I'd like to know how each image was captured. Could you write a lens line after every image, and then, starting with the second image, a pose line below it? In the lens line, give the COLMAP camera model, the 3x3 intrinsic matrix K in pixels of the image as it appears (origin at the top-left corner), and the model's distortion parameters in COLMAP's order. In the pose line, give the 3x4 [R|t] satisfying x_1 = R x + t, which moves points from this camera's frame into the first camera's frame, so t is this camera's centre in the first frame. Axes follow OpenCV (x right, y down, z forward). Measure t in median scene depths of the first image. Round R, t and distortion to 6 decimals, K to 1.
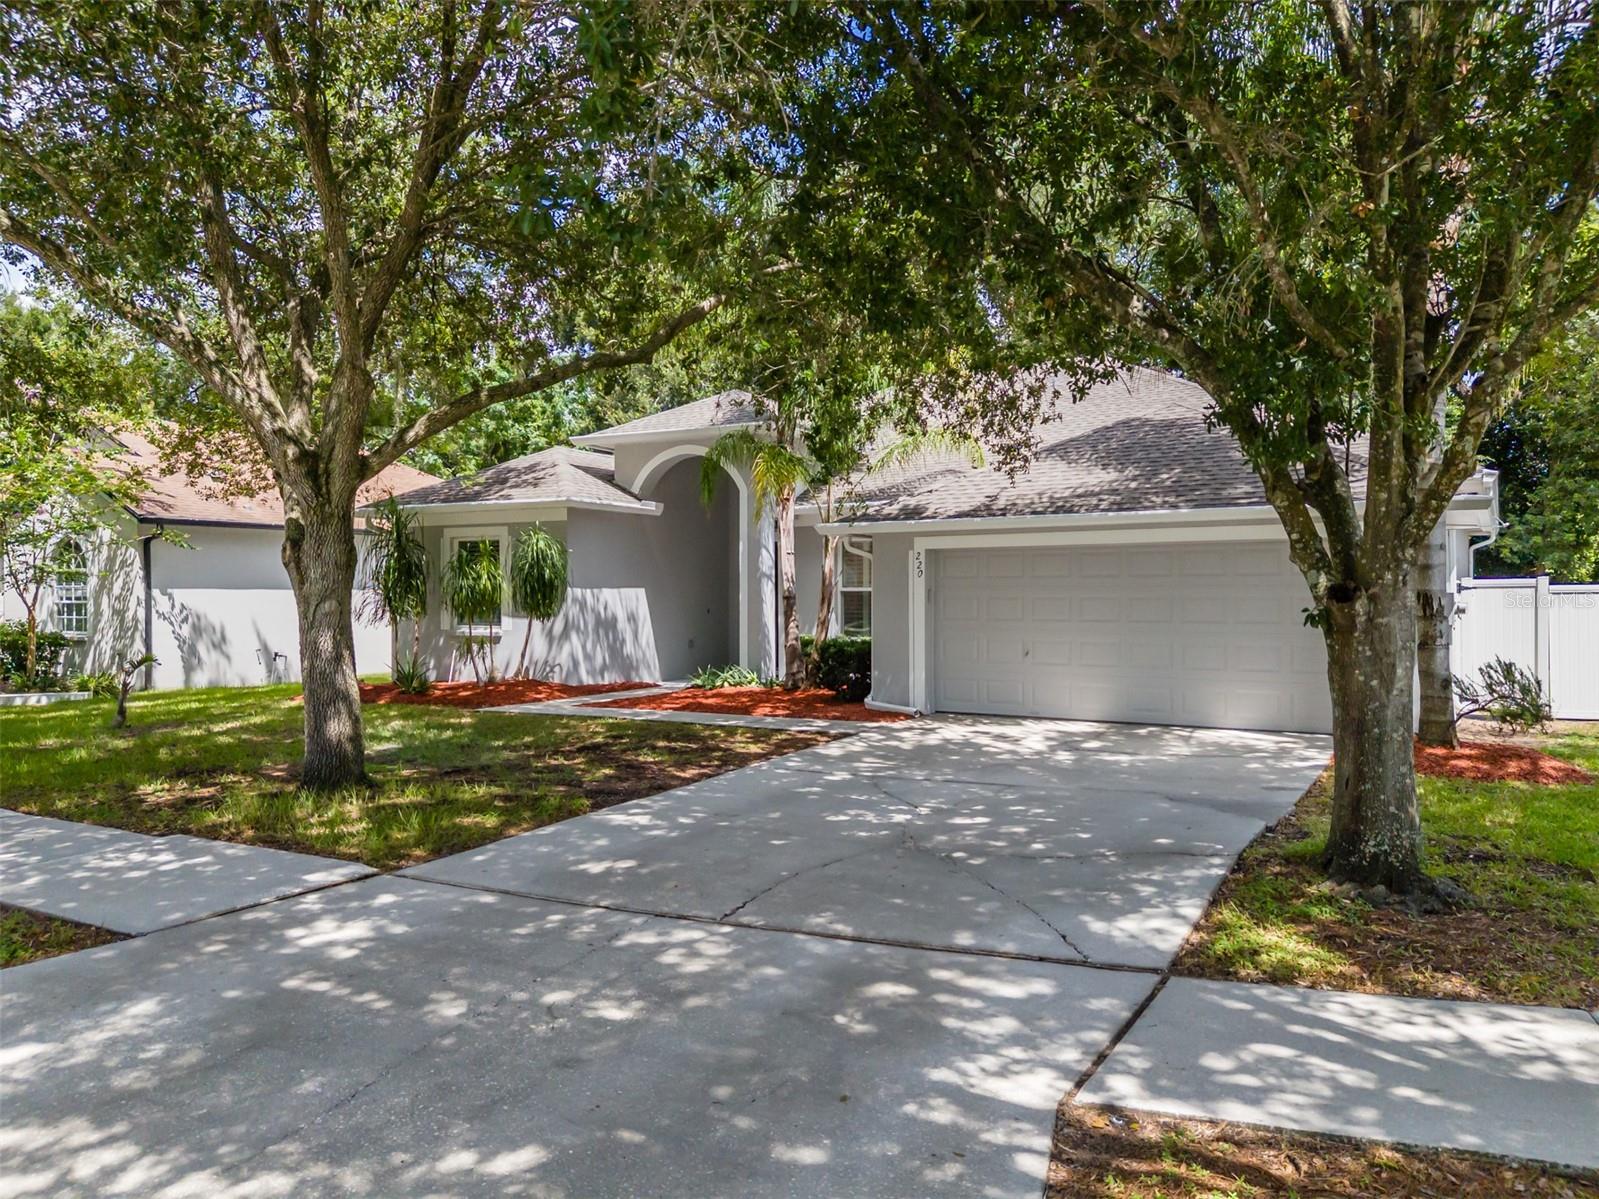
lens RADIAL K [[1165.7, 0, 799.5], [0, 1165.7, 599.5], [0, 0, 1]] dist [0.065506, -0.056396]
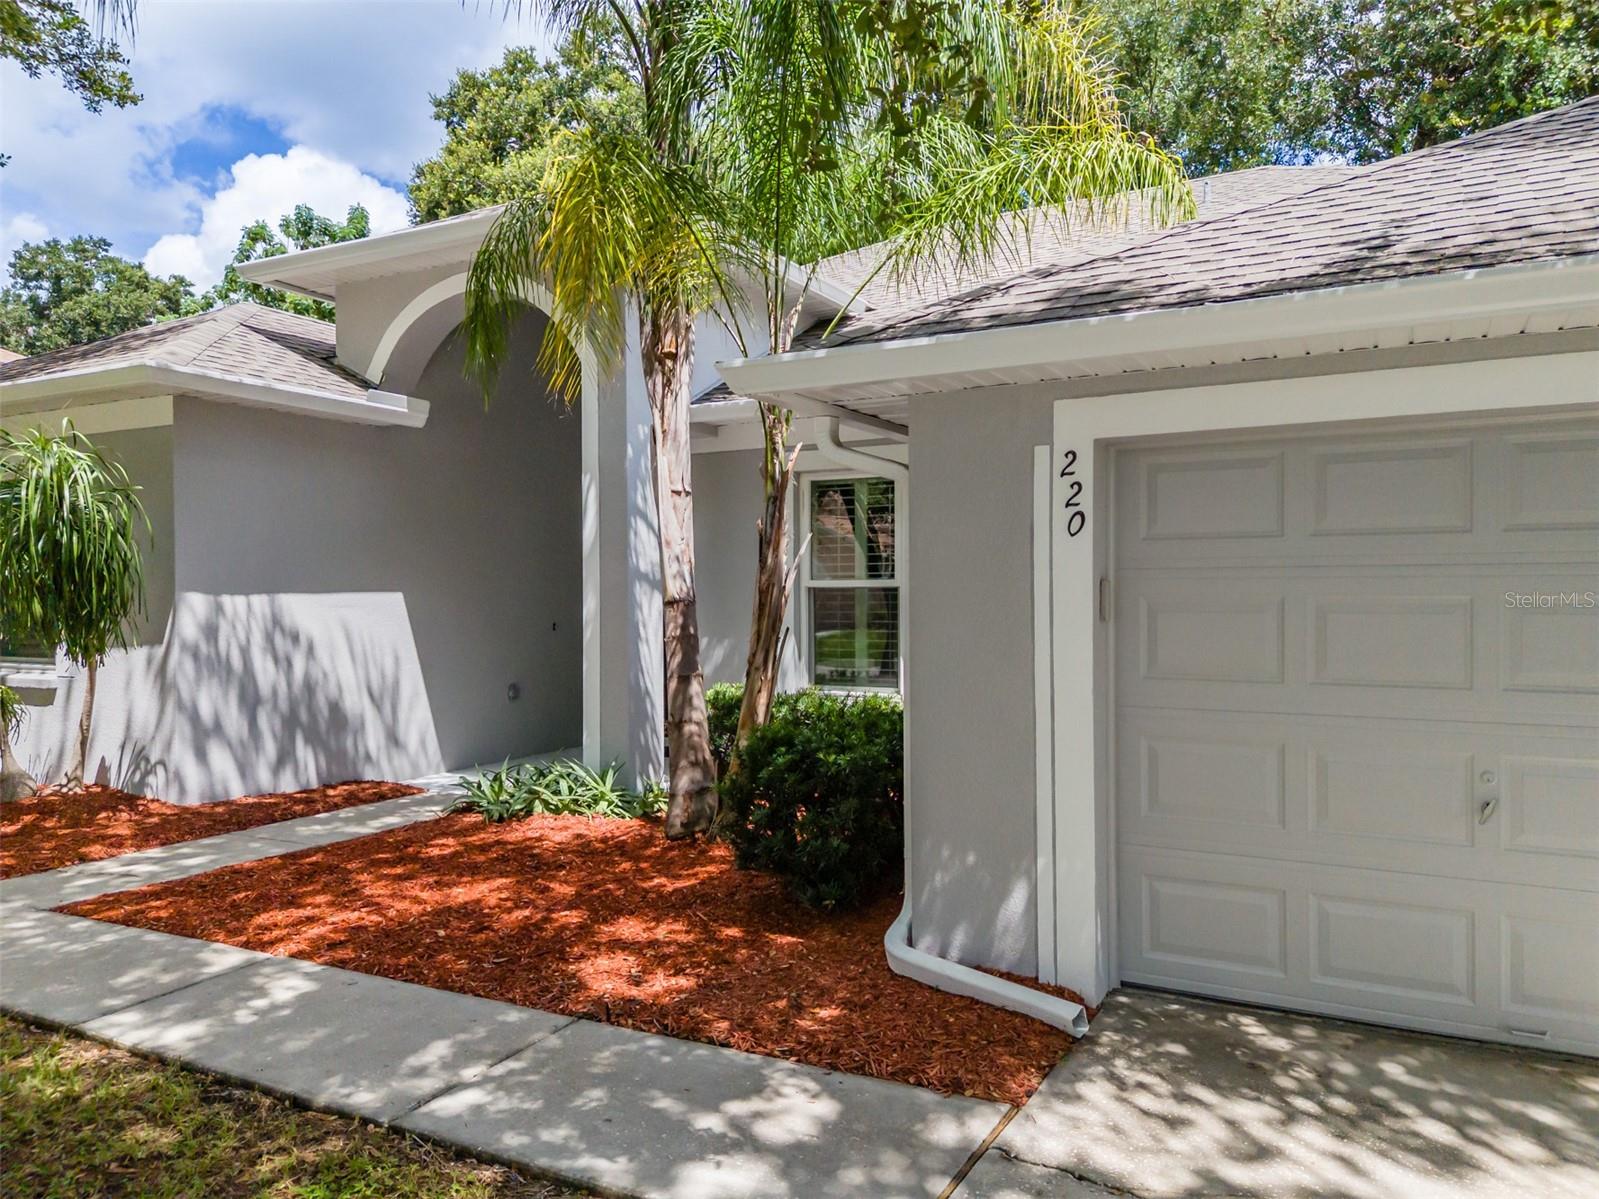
lens RADIAL K [[1165.7, 0, 799.5], [0, 1165.7, 599.5], [0, 0, 1]] dist [0.065506, -0.056396]
pose [[0.999515, 0.000952, 0.031121, 0.056036], [-0.000738, 0.999976, -0.006882, -0.001480], [-0.031127, 0.006856, 0.999492, 1.650719]]
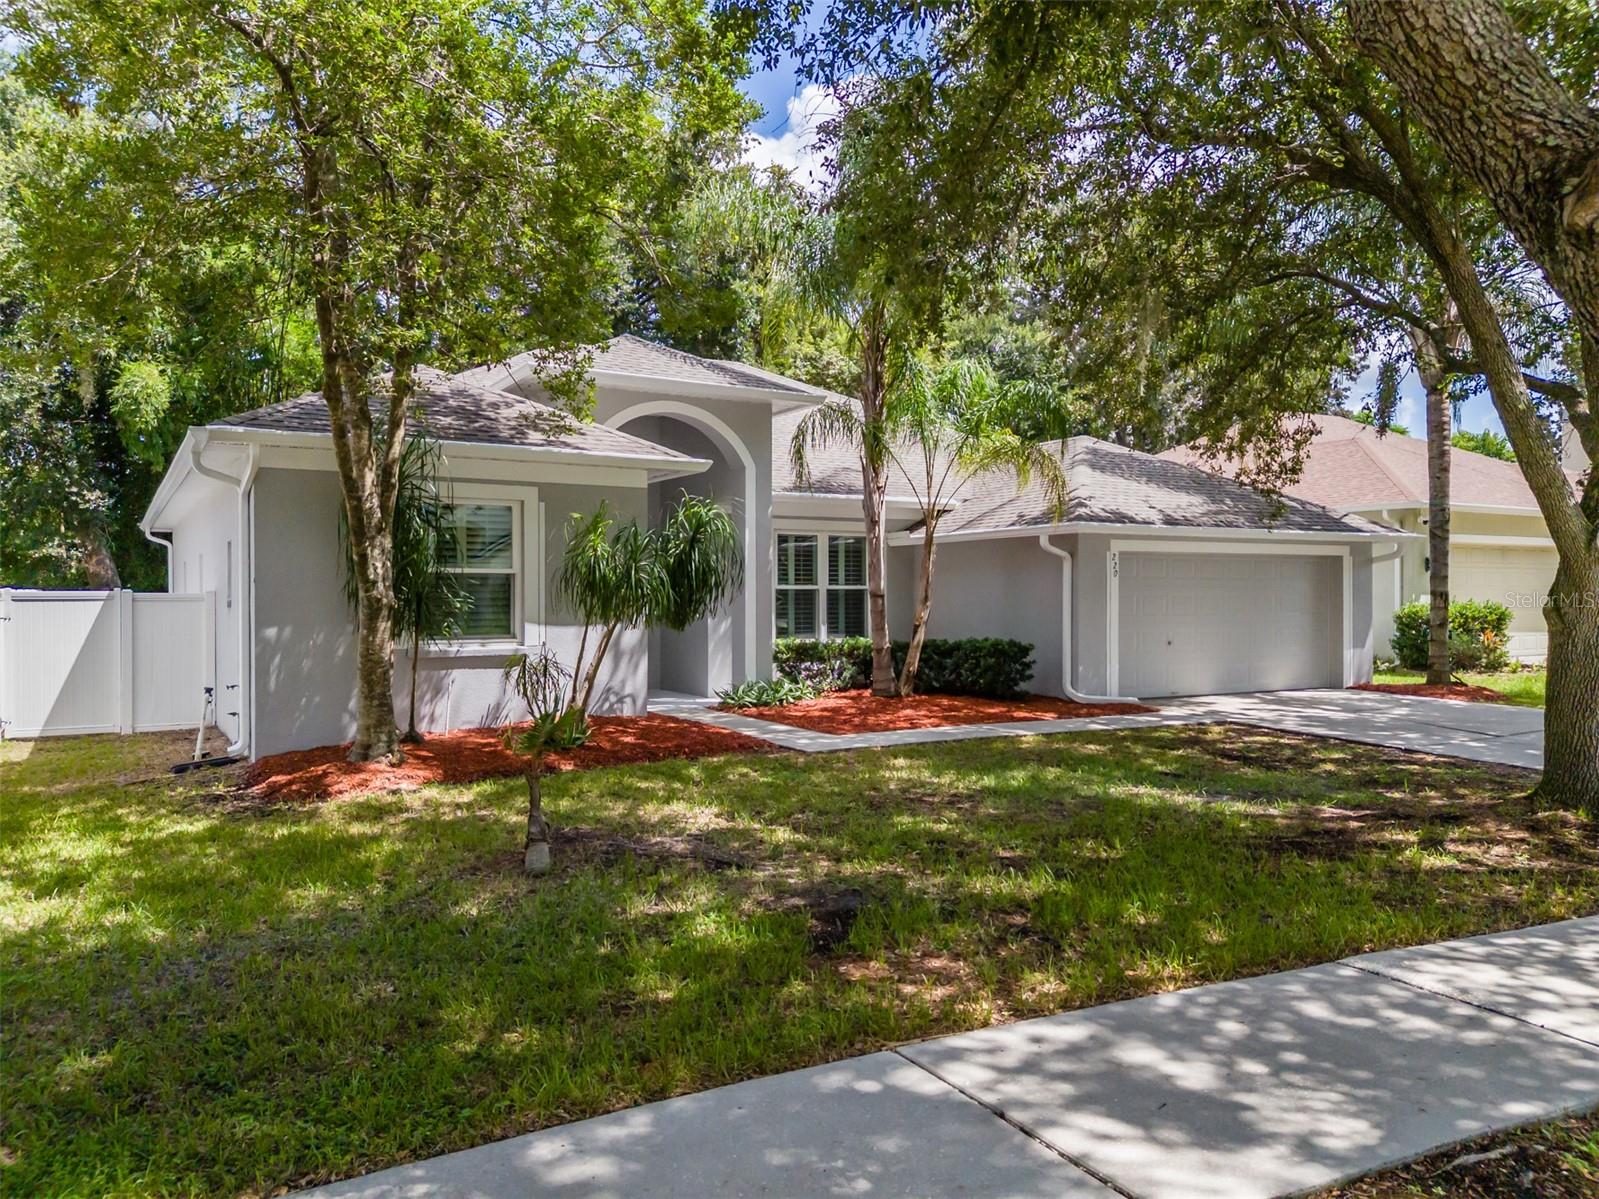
lens RADIAL K [[1165.7, 0, 799.5], [0, 1165.7, 599.5], [0, 0, 1]] dist [0.065506, -0.056396]
pose [[0.490887, -0.001722, 0.871222, -2.315236], [0.001544, 0.999998, 0.001107, 0.001202], [-0.871222, 0.000802, 0.490888, 1.687194]]
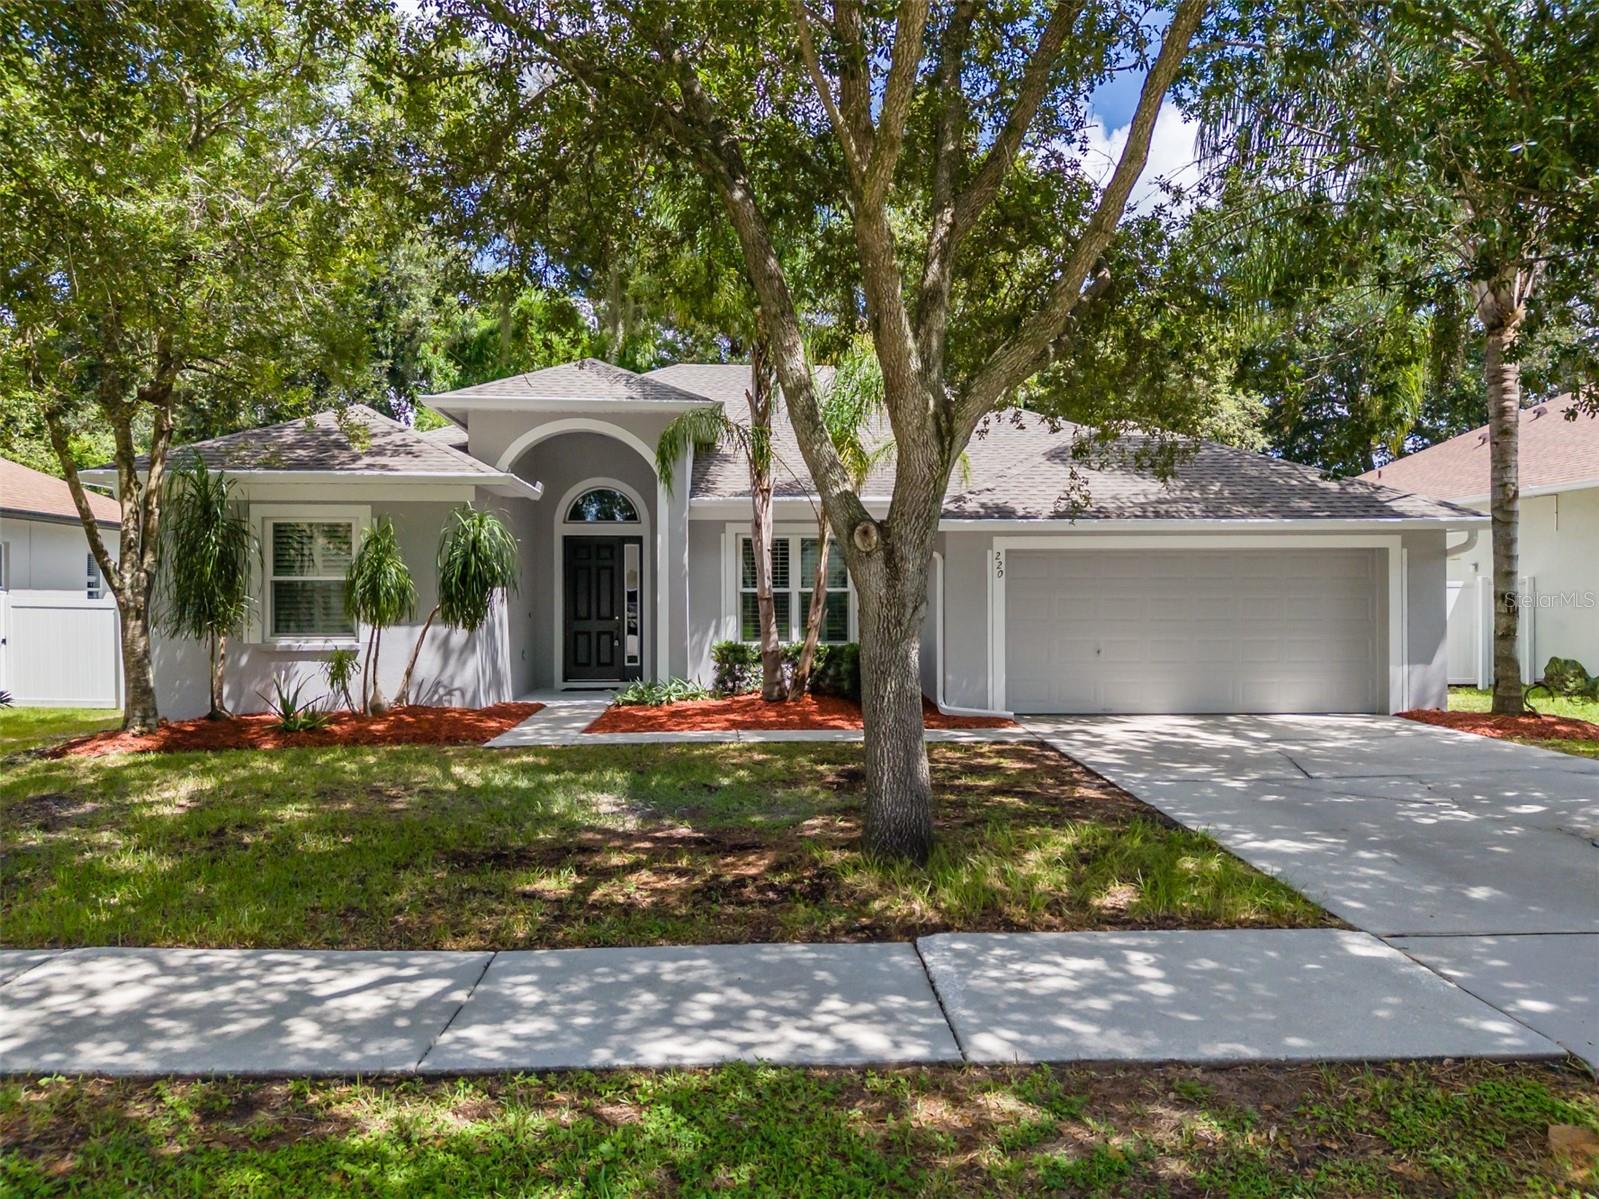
lens RADIAL K [[1165.7, 0, 799.5], [0, 1165.7, 599.5], [0, 0, 1]] dist [0.065506, -0.056396]
pose [[0.832306, -0.001403, 0.554315, -1.361216], [0.002141, 0.999997, -0.000684, -0.000648], [-0.554313, 0.001756, 0.832307, 0.644156]]
